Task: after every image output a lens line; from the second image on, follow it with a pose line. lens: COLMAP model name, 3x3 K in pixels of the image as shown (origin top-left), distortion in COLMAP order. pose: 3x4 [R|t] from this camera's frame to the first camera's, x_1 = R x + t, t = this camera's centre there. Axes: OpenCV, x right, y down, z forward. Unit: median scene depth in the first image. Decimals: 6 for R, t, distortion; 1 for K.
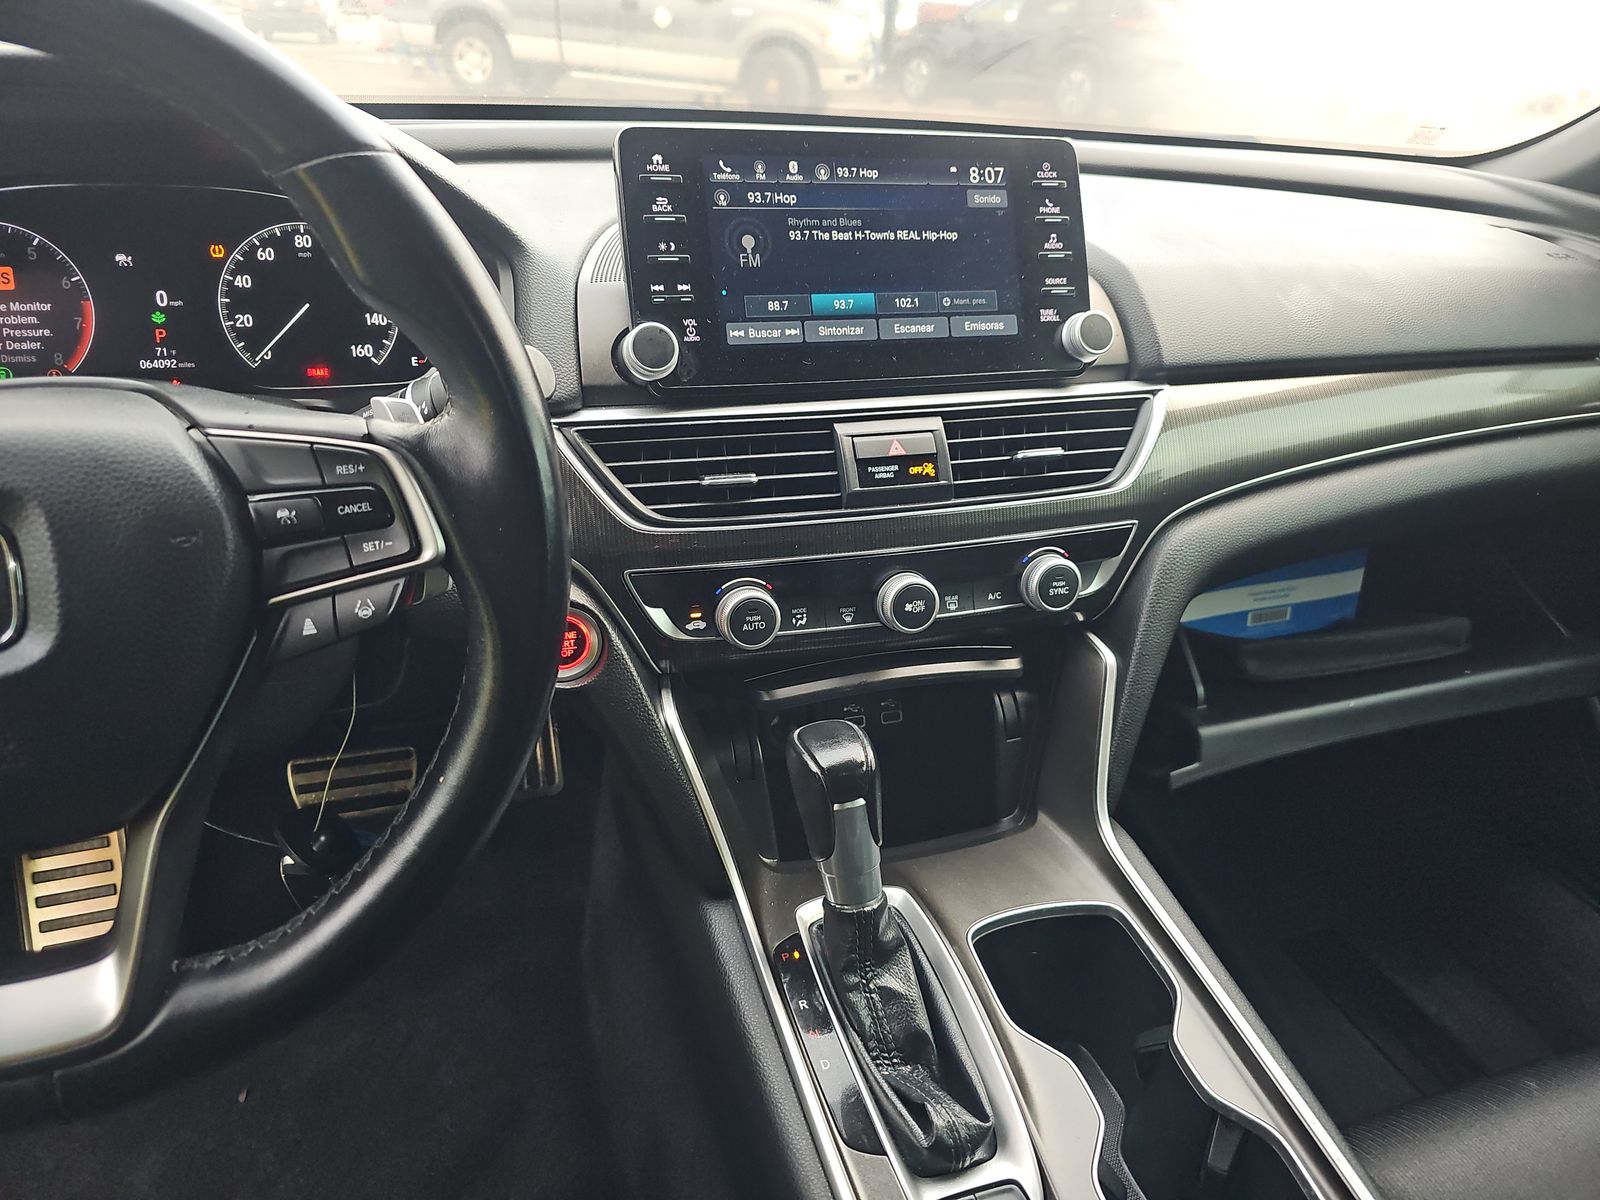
lens RADIAL K [[1057.7, 0, 791.6], [0, 1057.7, 585.4], [0, 0, 1]] dist [0.043935, -0.040184]
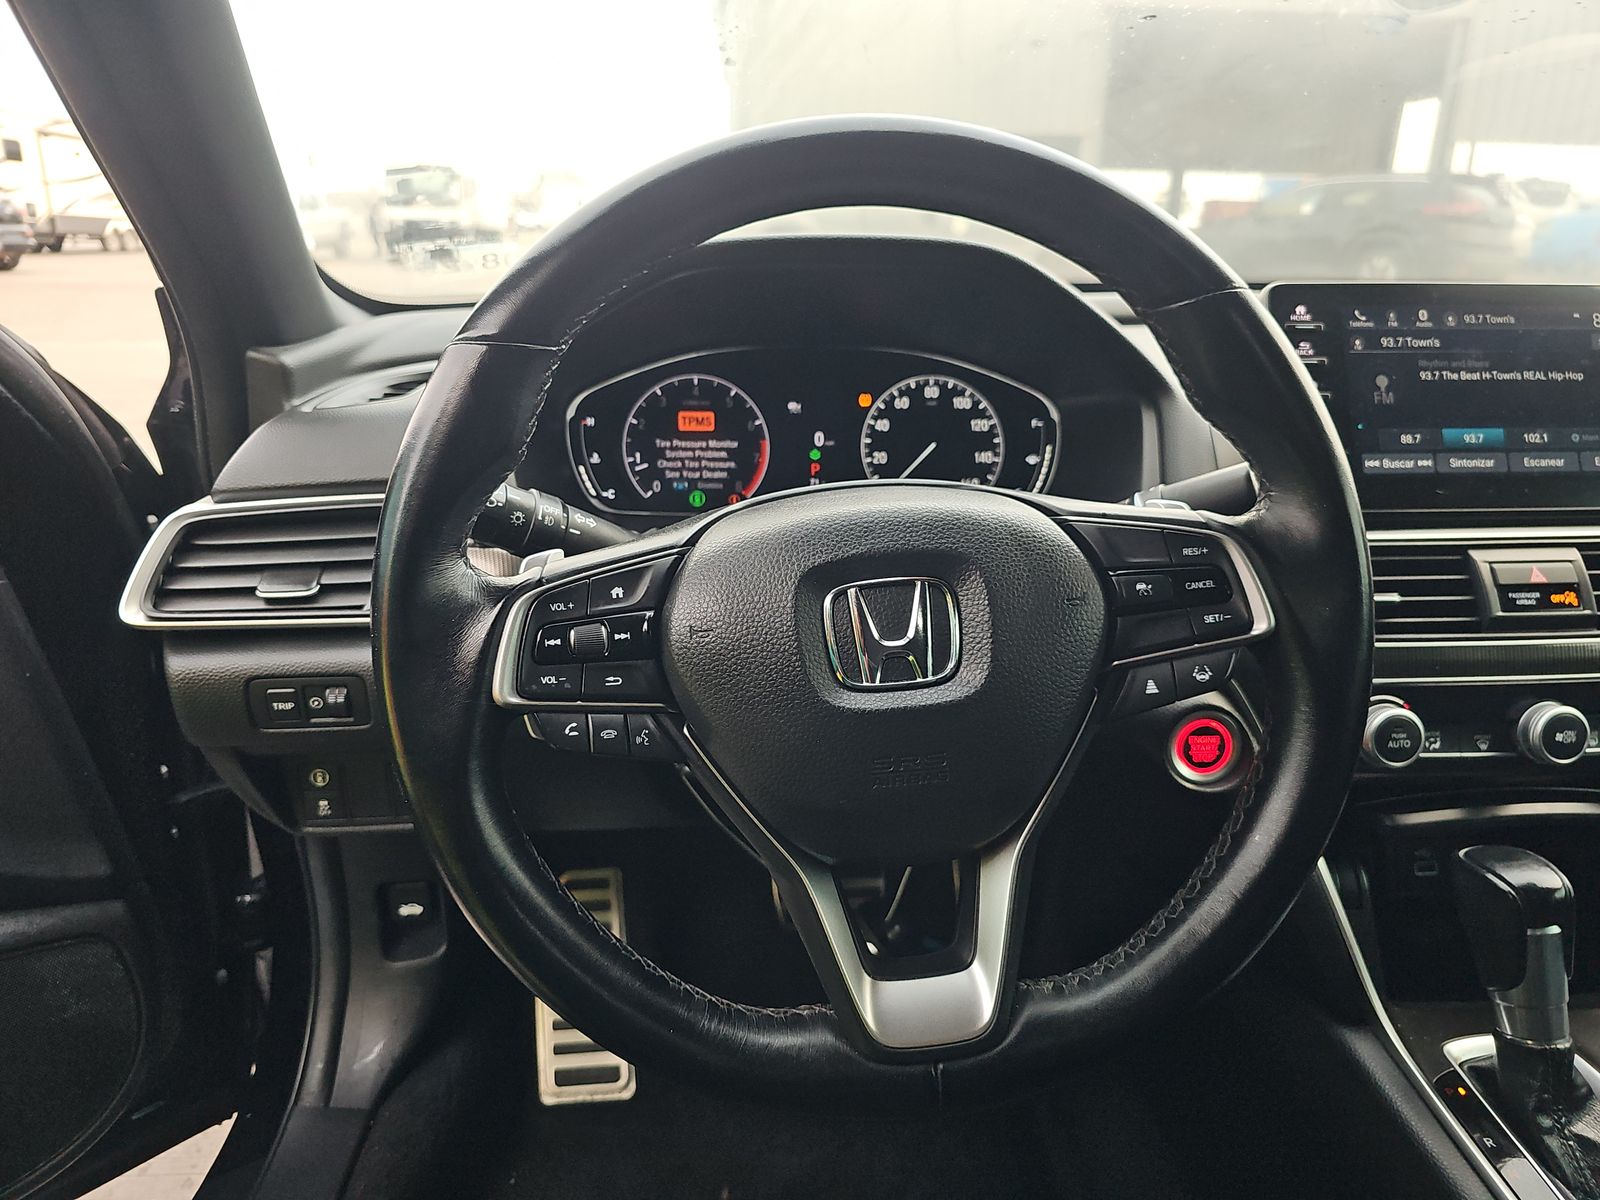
lens RADIAL K [[1057.7, 0, 808.1], [0, 1057.7, 590.9], [0, 0, 1]] dist [0.043935, -0.040184]
pose [[0.975680, 0.031338, -0.216947, -0.351394], [-0.065944, 0.985842, -0.154165, 0.084990], [0.209044, 0.164723, 0.963933, -0.117022]]
